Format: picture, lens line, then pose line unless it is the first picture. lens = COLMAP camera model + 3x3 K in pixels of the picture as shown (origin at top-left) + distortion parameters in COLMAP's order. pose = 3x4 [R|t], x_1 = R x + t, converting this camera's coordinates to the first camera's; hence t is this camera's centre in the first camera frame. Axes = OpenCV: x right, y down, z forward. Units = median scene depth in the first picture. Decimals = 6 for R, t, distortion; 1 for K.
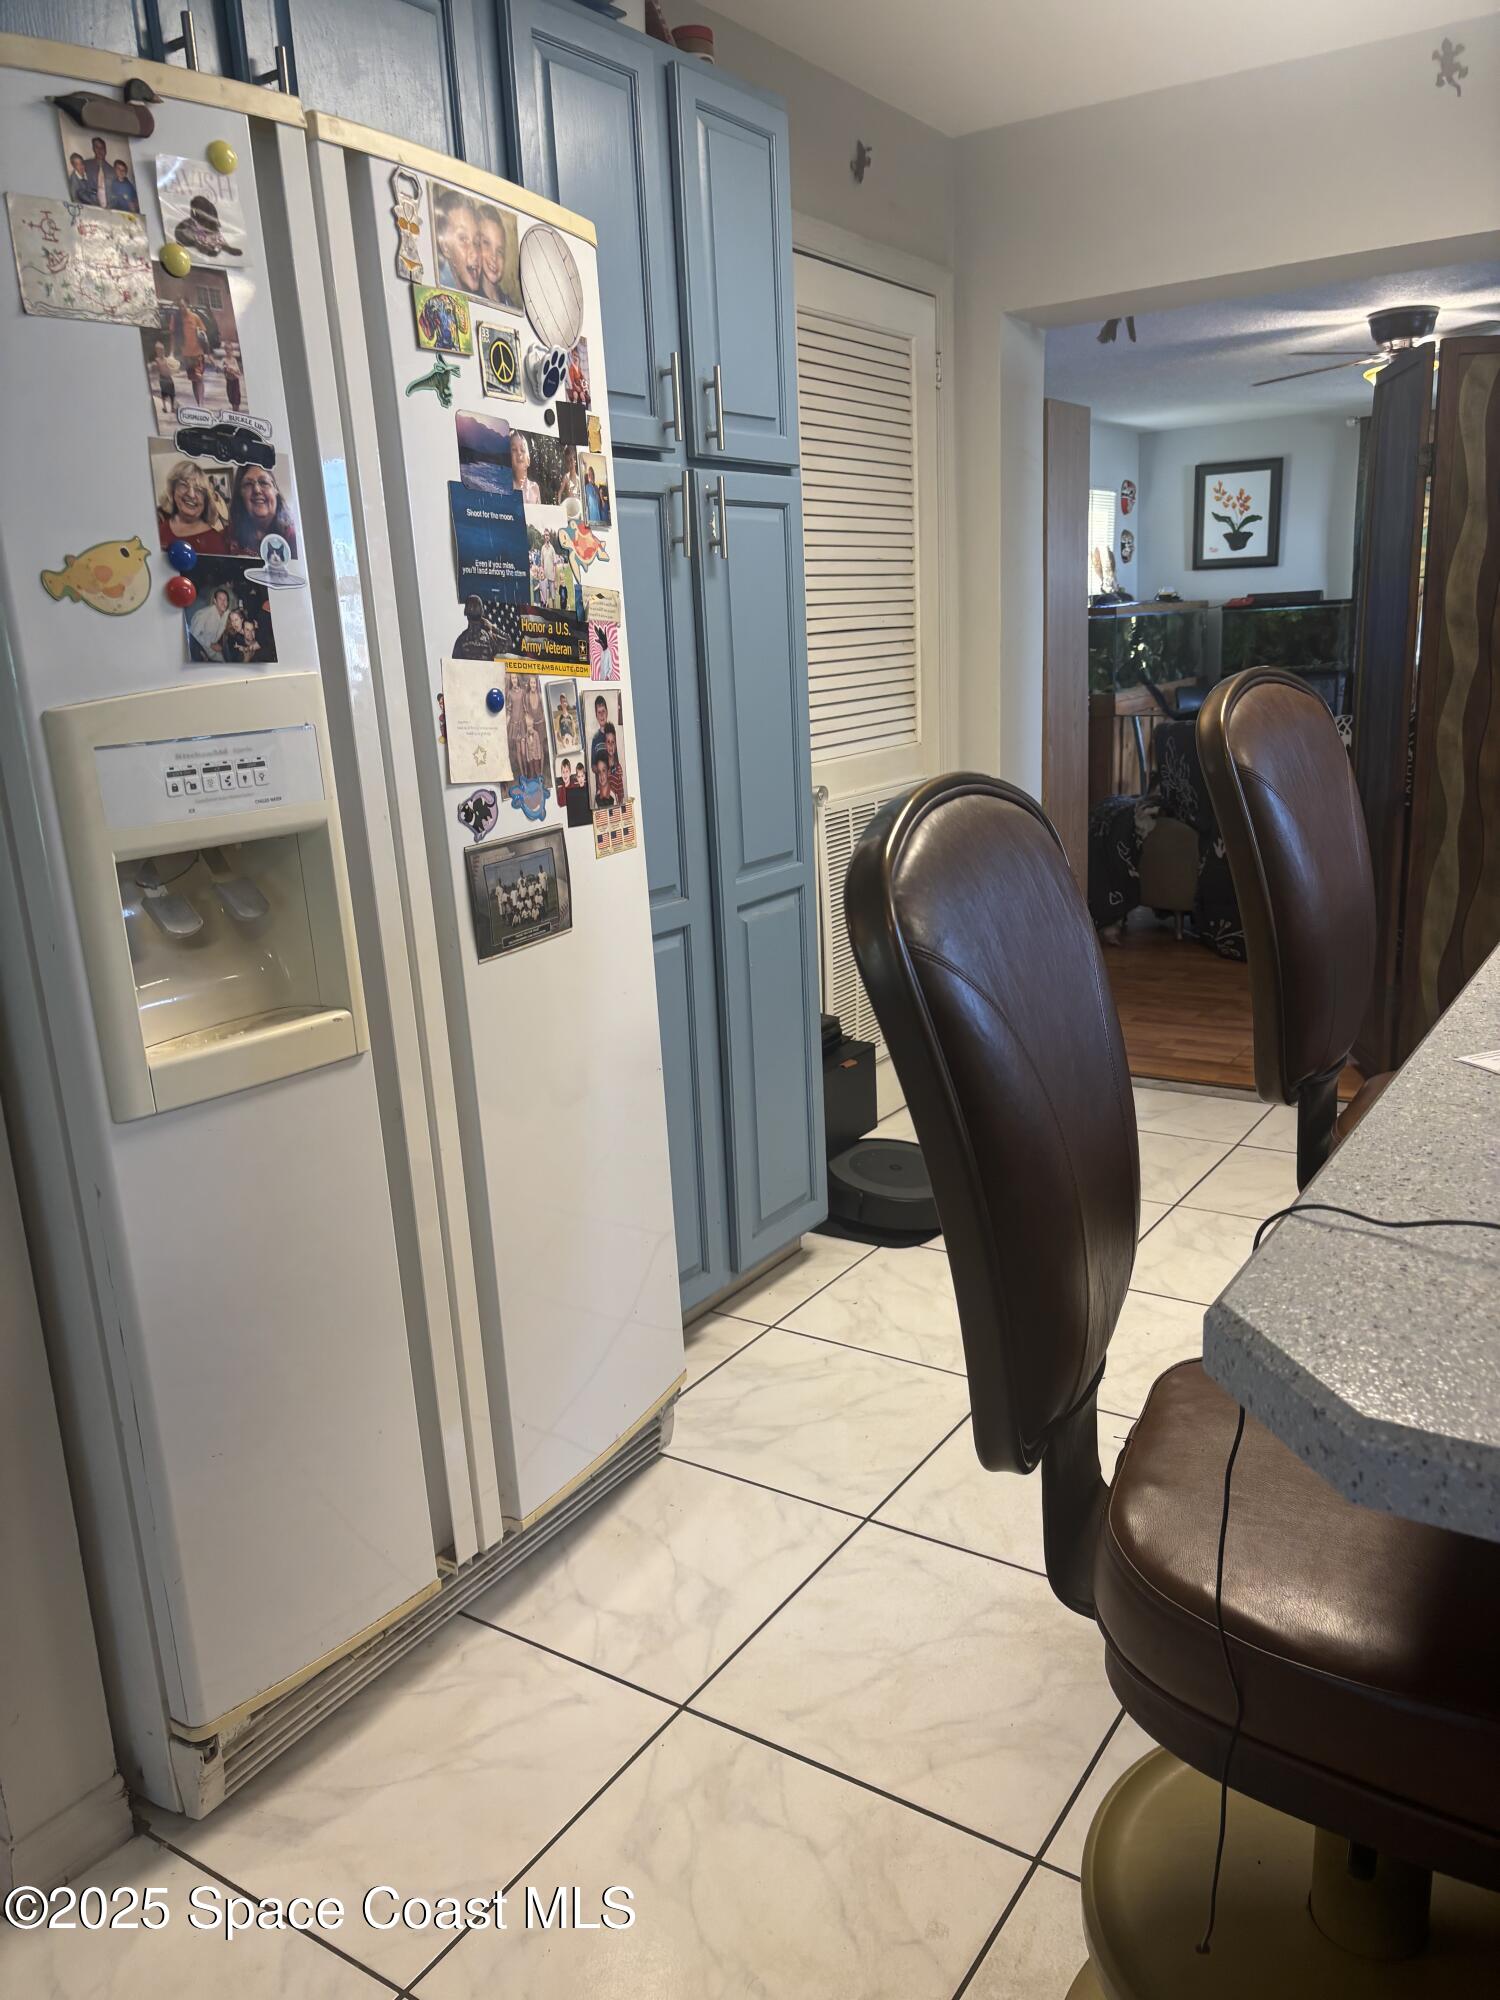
lens RADIAL K [[1516.5, 0, 758.6], [0, 1516.5, 1010.6], [0, 0, 1]] dist [0.048844, -0.053020]
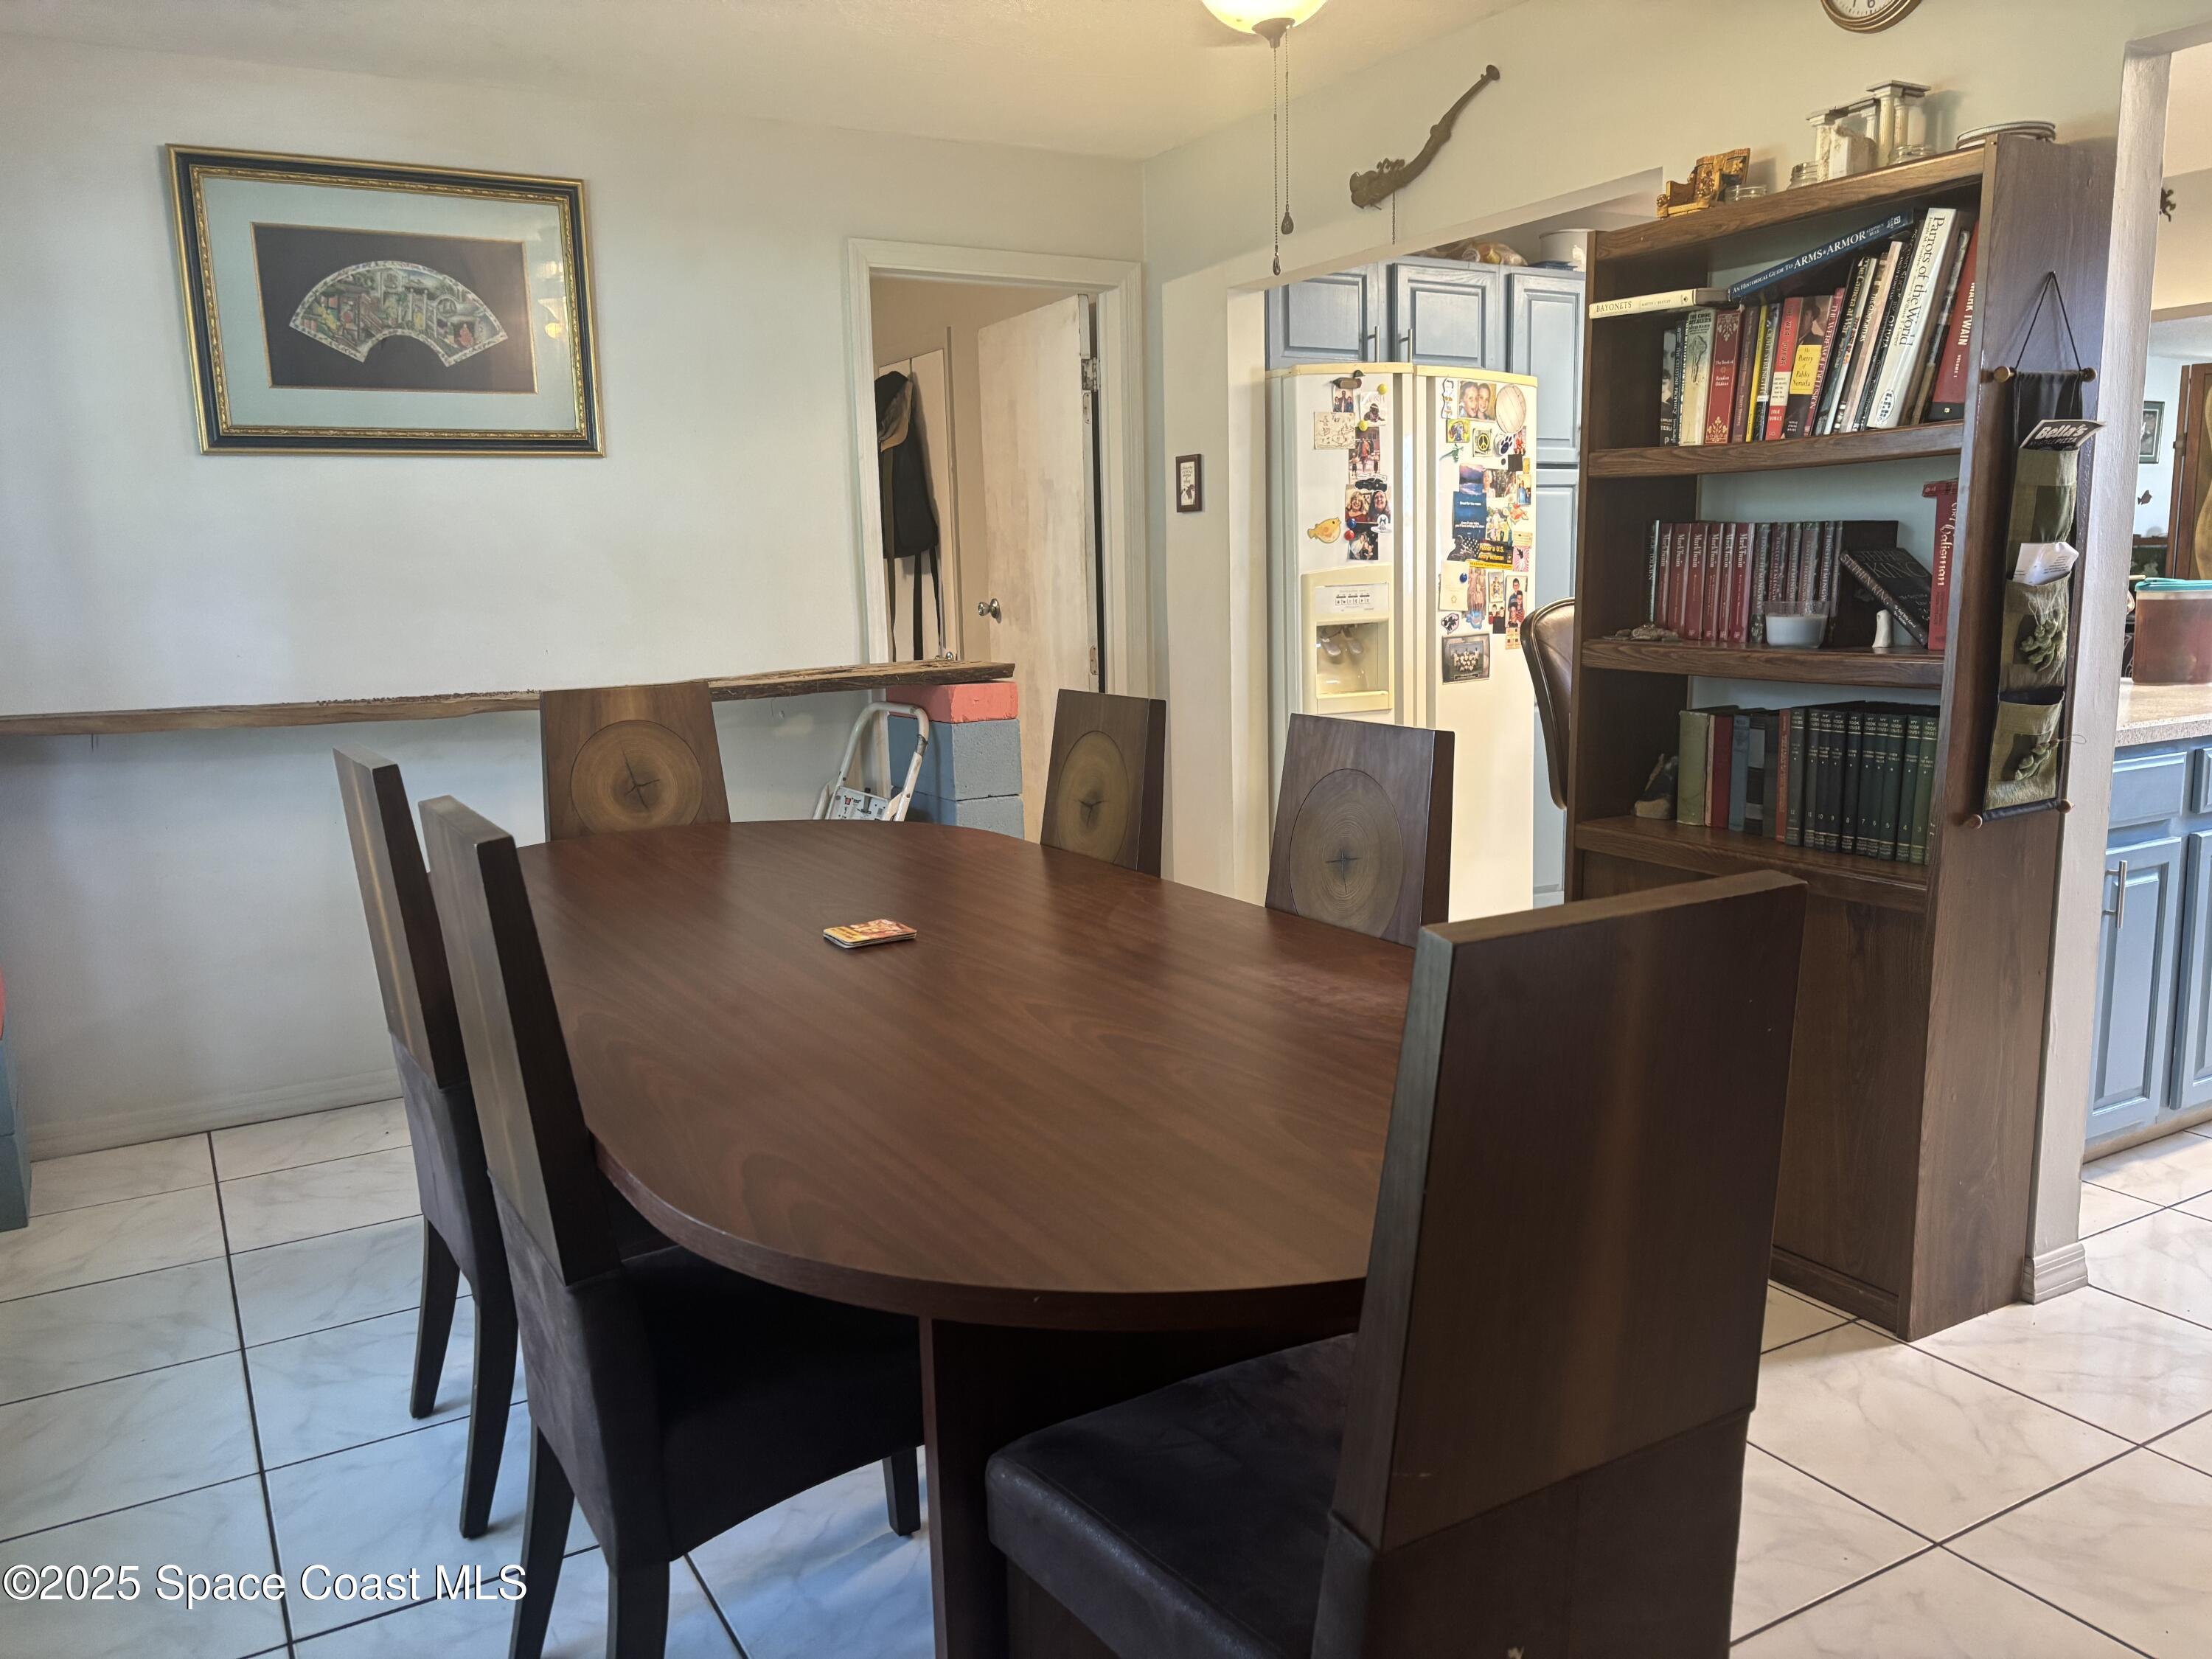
lens RADIAL K [[1677.3, 0, 1099.7], [0, 1677.3, 840.9], [0, 0, 1]] dist [0.048844, -0.053020]
pose [[0.891304, 0.100363, -0.442158, 0.558994], [-0.129497, 0.990922, -0.036116, 0.398930], [0.434520, 0.089449, 0.896210, -1.682946]]
